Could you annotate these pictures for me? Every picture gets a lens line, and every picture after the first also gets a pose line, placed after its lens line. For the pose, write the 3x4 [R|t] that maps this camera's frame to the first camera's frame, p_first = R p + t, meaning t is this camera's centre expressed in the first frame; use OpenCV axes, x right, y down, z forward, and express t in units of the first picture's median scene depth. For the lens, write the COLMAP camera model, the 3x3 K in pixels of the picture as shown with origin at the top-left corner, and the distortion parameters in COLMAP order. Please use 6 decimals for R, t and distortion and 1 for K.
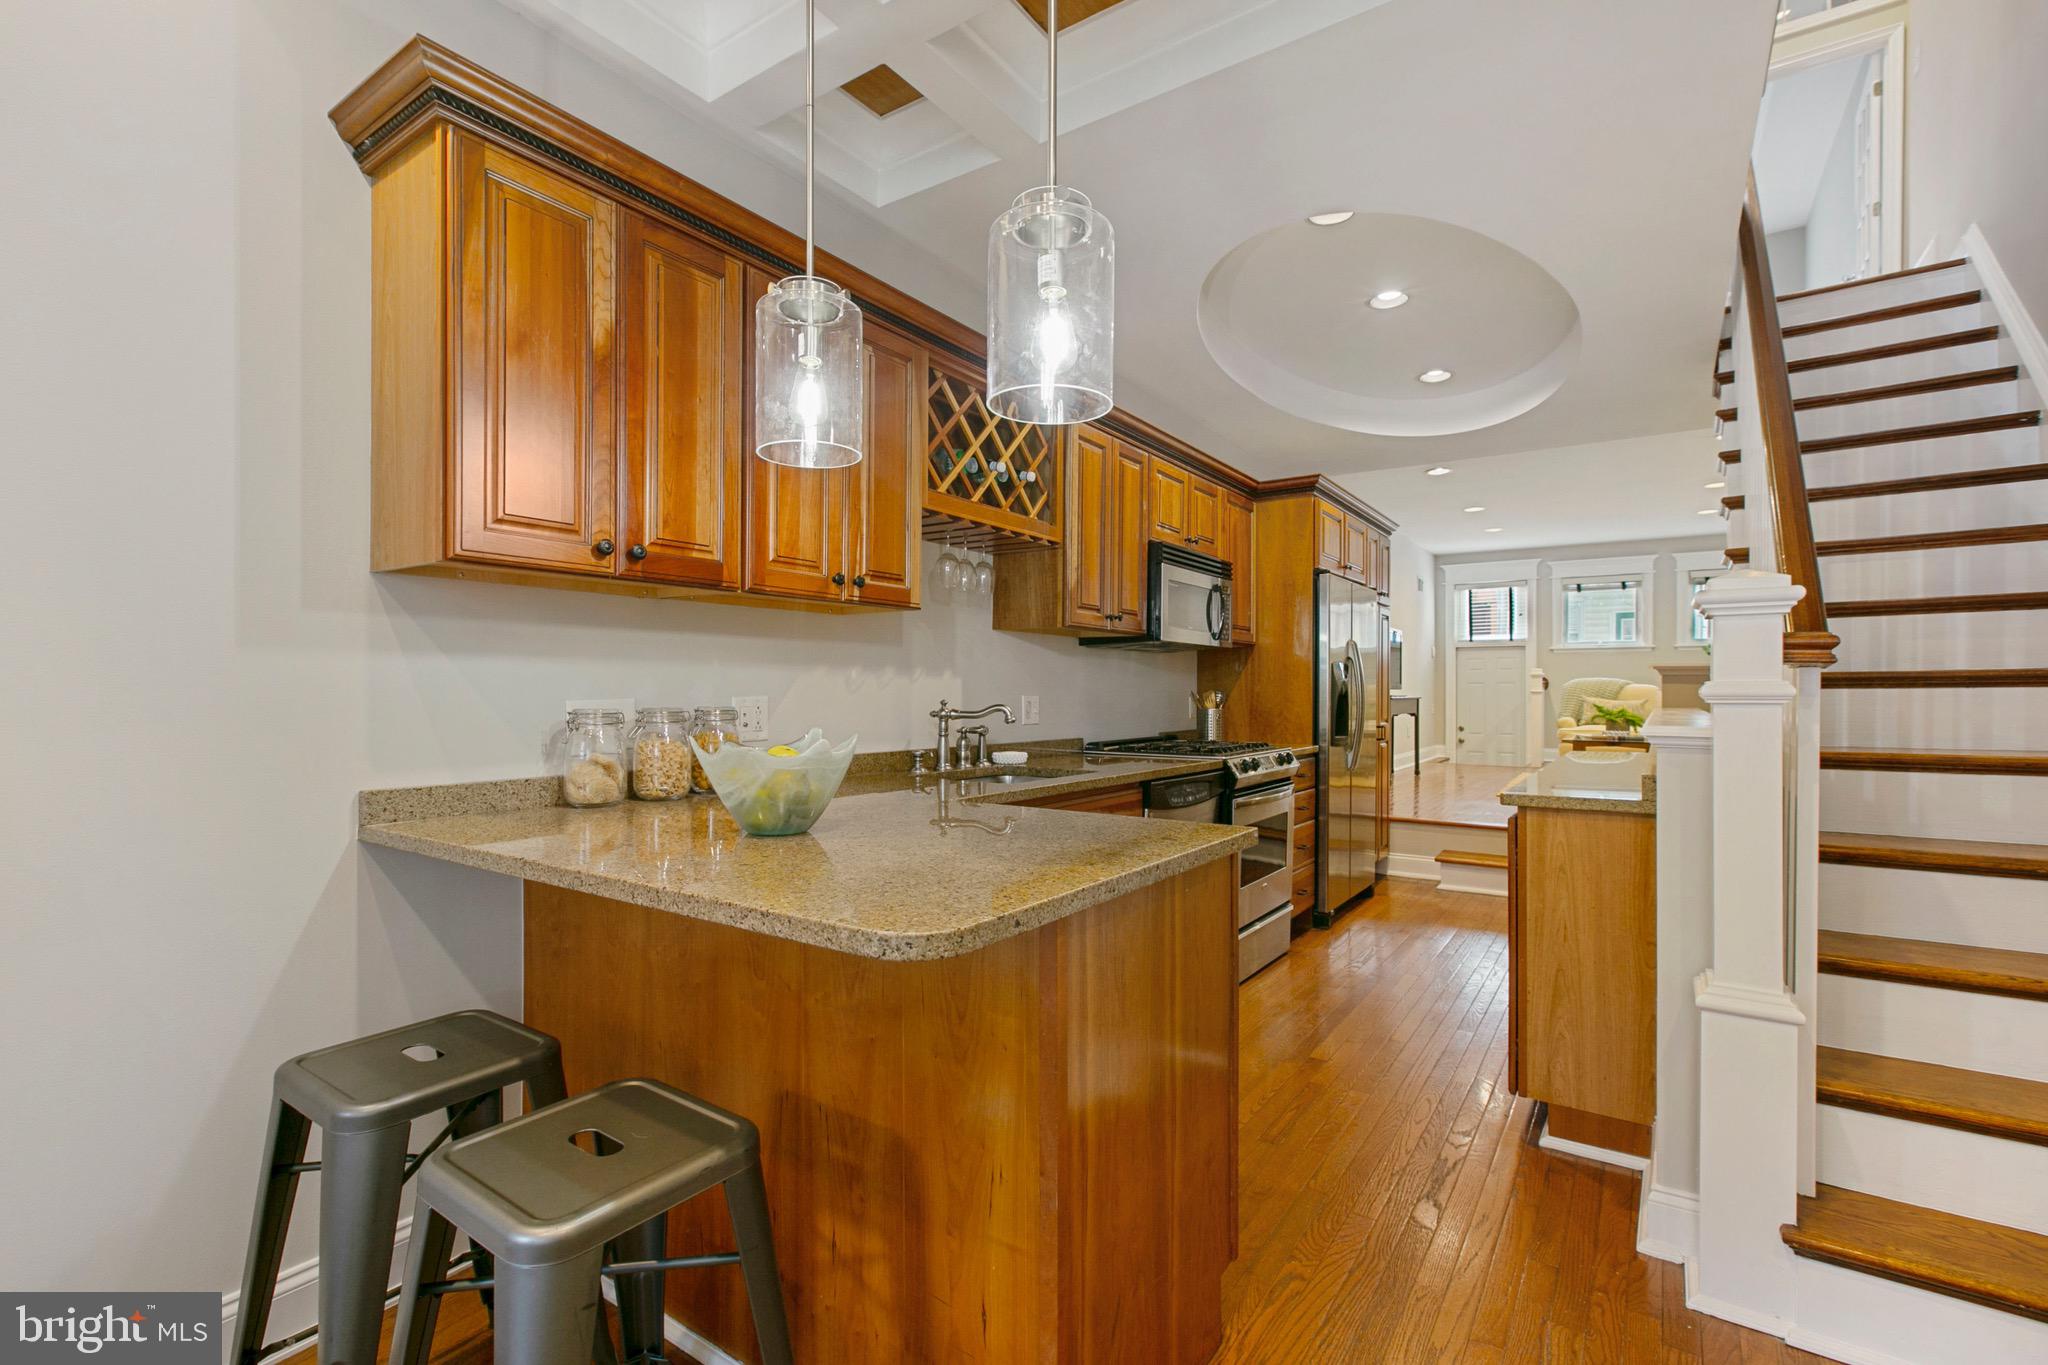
lens RADIAL K [[922.0, 0, 1024.8], [0, 922.0, 691.4], [0, 0, 1]] dist [0.005130, 0.000668]
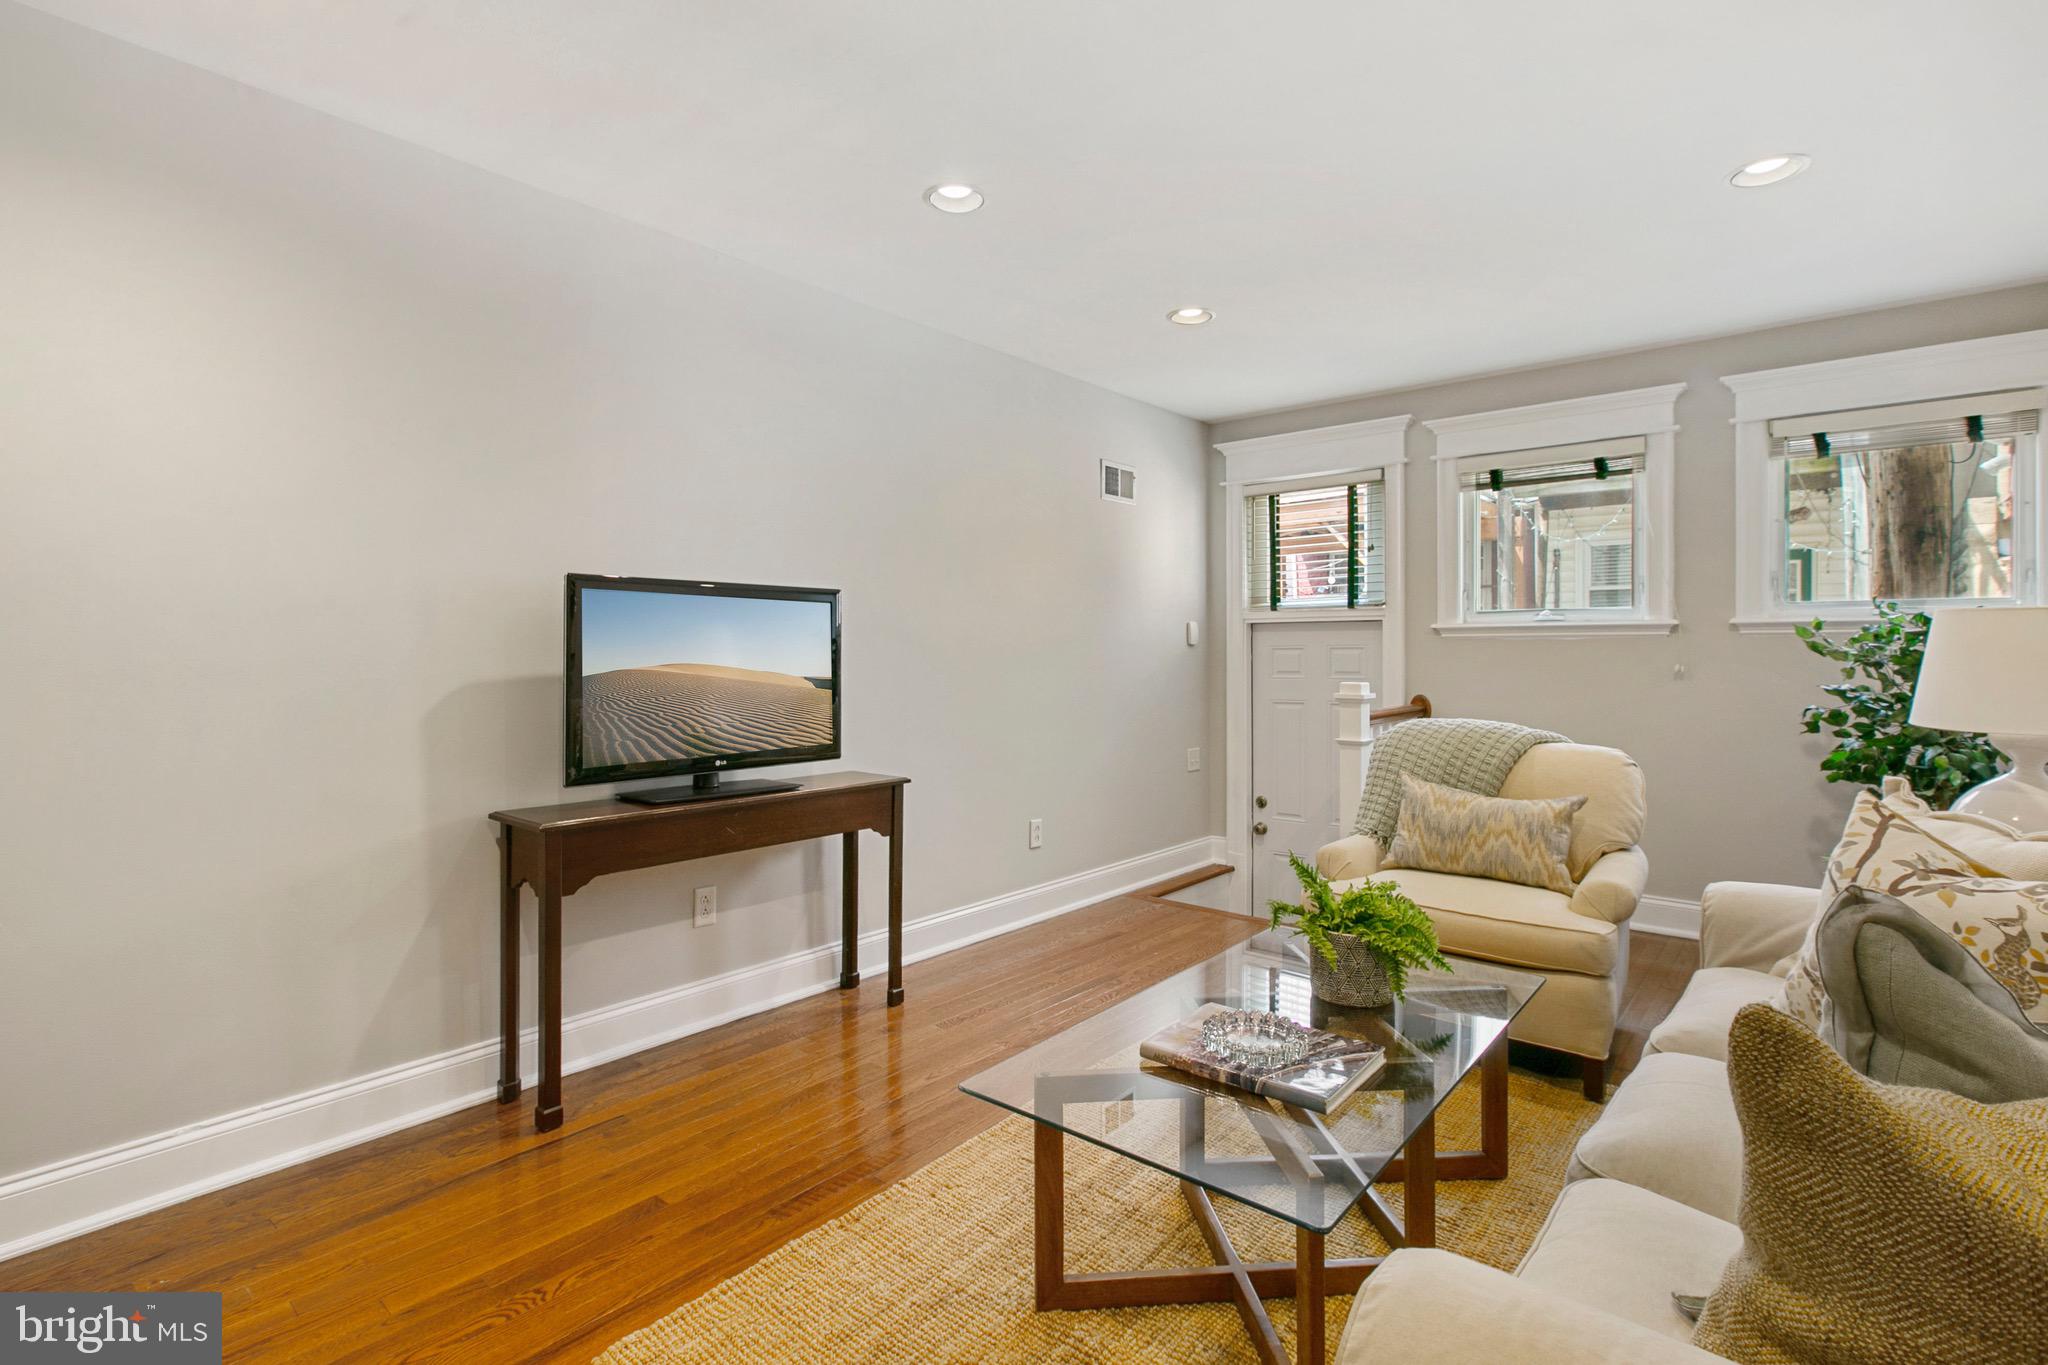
lens RADIAL K [[989.0, 0, 1000.6], [0, 989.0, 645.6], [0, 0, 1]] dist [-0.000426, -0.000105]
pose [[0.991489, -0.002482, -0.130166, 0.991014], [0.001337, 0.999960, -0.008881, -0.078773], [0.130183, 0.008631, 0.991452, 1.211236]]
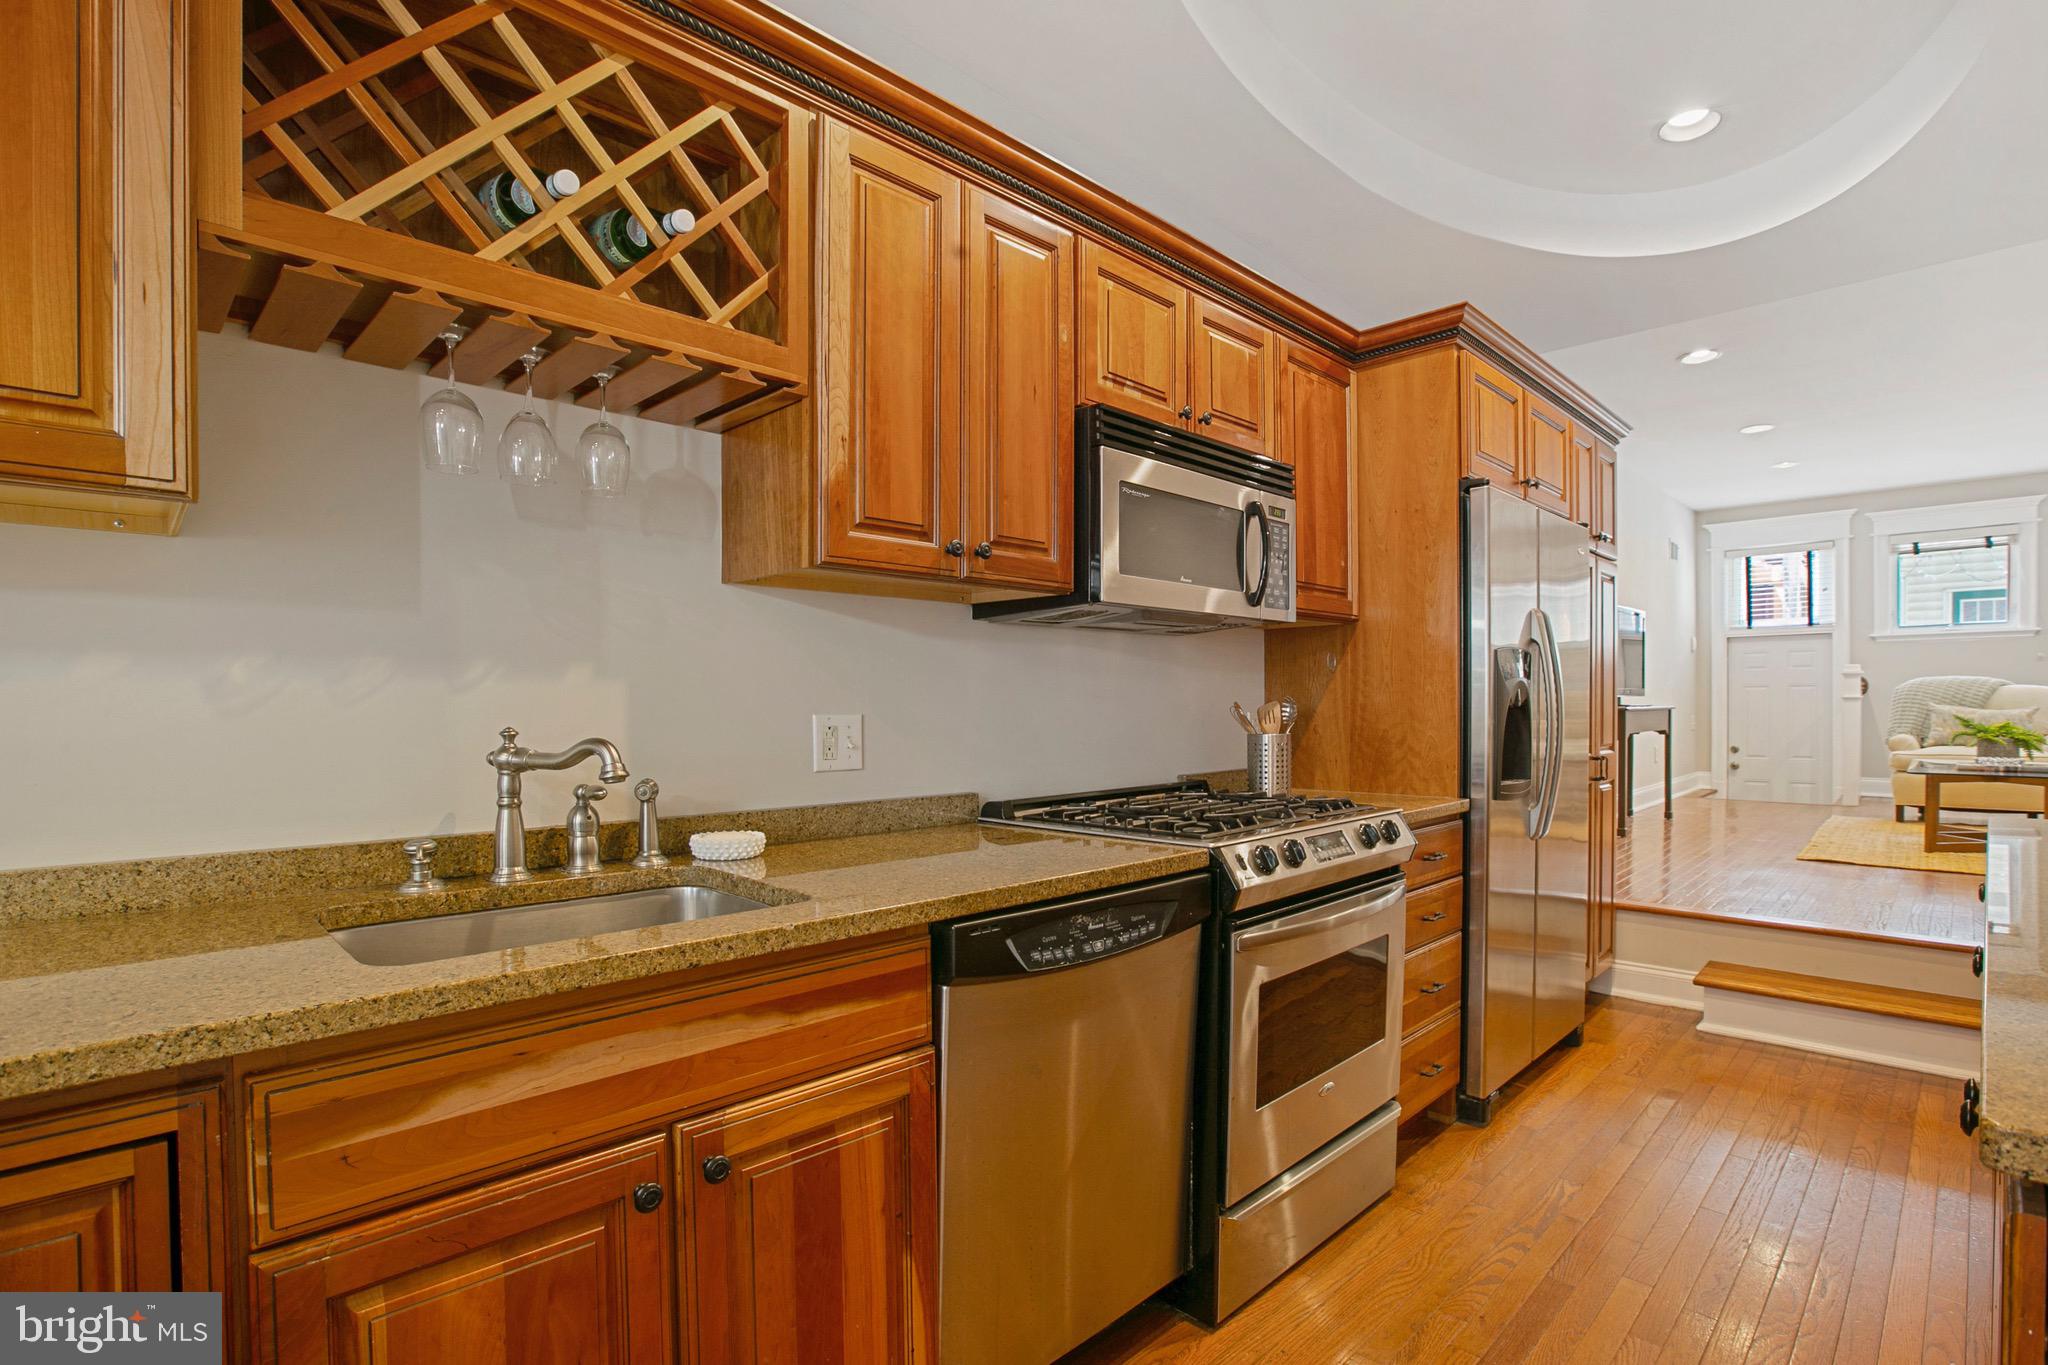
lens RADIAL K [[994.8, 0, 1049.3], [0, 994.8, 718.4], [0, 0, 1]] dist [-0.061444, 0.031799]
pose [[0.985699, -0.006248, -0.168402, 0.170006], [0.008845, 0.999853, 0.014676, -0.000320], [0.168286, -0.015955, 0.985609, 0.377582]]
